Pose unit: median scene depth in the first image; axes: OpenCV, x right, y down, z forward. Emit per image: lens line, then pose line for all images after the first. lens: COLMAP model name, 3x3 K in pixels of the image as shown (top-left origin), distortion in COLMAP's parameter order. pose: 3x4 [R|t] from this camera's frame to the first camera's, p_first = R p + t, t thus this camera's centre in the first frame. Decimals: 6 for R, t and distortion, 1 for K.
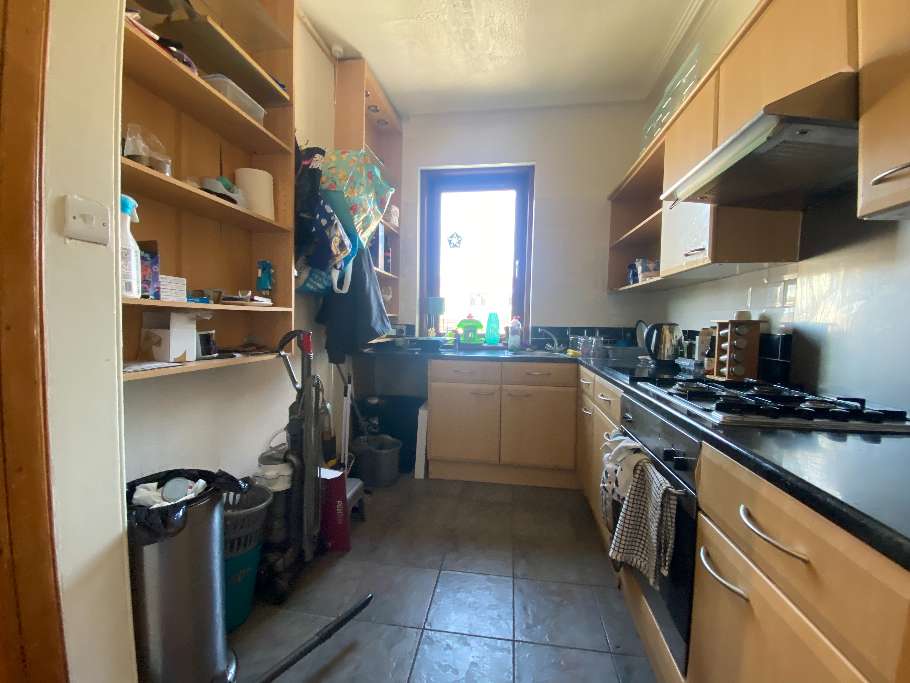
lens RADIAL K [[378.6, 0, 455.0], [0, 378.6, 341.5], [0, 0, 1]] dist [-0.003249, -0.000430]
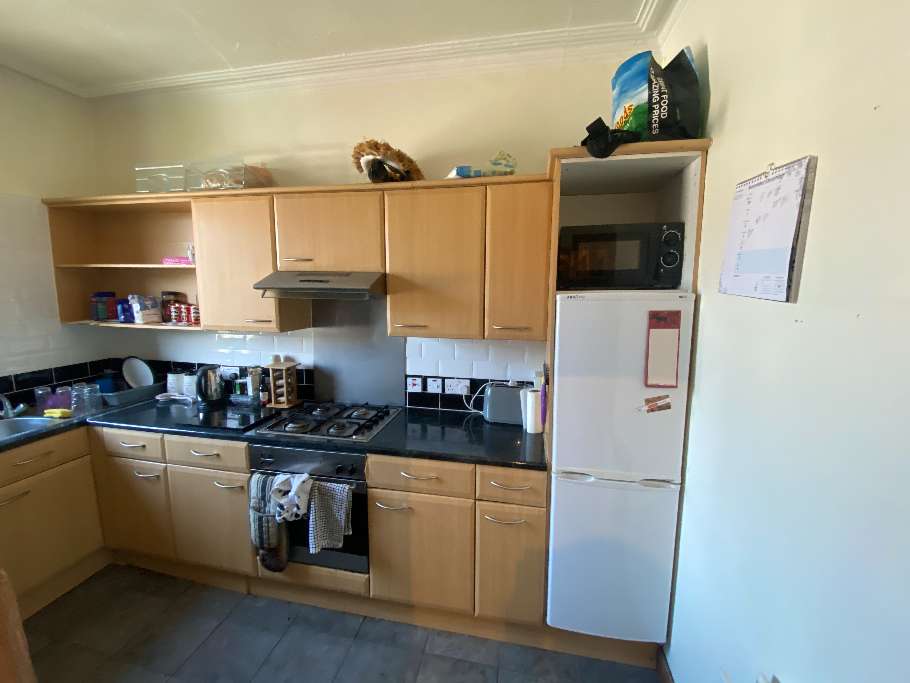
lens RADIAL K [[368.2, 0, 455.0], [0, 368.2, 341.5], [0, 0, 1]] dist [-0.000536, -0.000280]
pose [[0.038271, -0.153993, 0.987330, -0.653598], [0.039787, 0.987506, 0.152478, -0.342534], [-0.998475, 0.033447, 0.043920, 0.262509]]
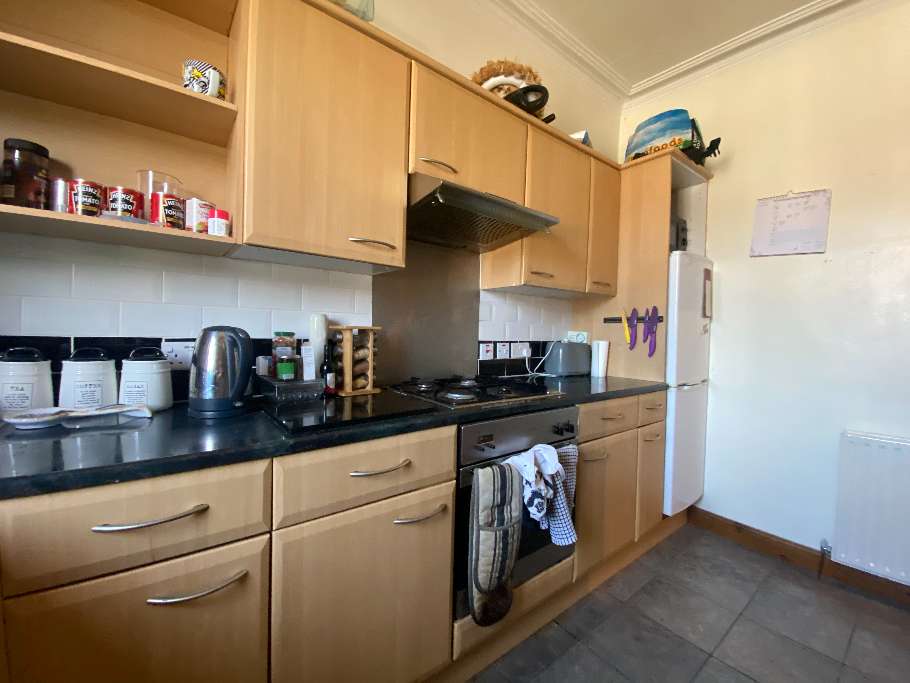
lens RADIAL K [[378.6, 0, 455.0], [0, 378.6, 341.5], [0, 0, 1]] dist [-0.003249, -0.000430]
pose [[-0.732023, -0.057707, 0.678831, -0.051841], [-0.007883, 0.997057, 0.076257, -0.090200], [-0.681234, 0.050471, -0.730324, 1.530914]]
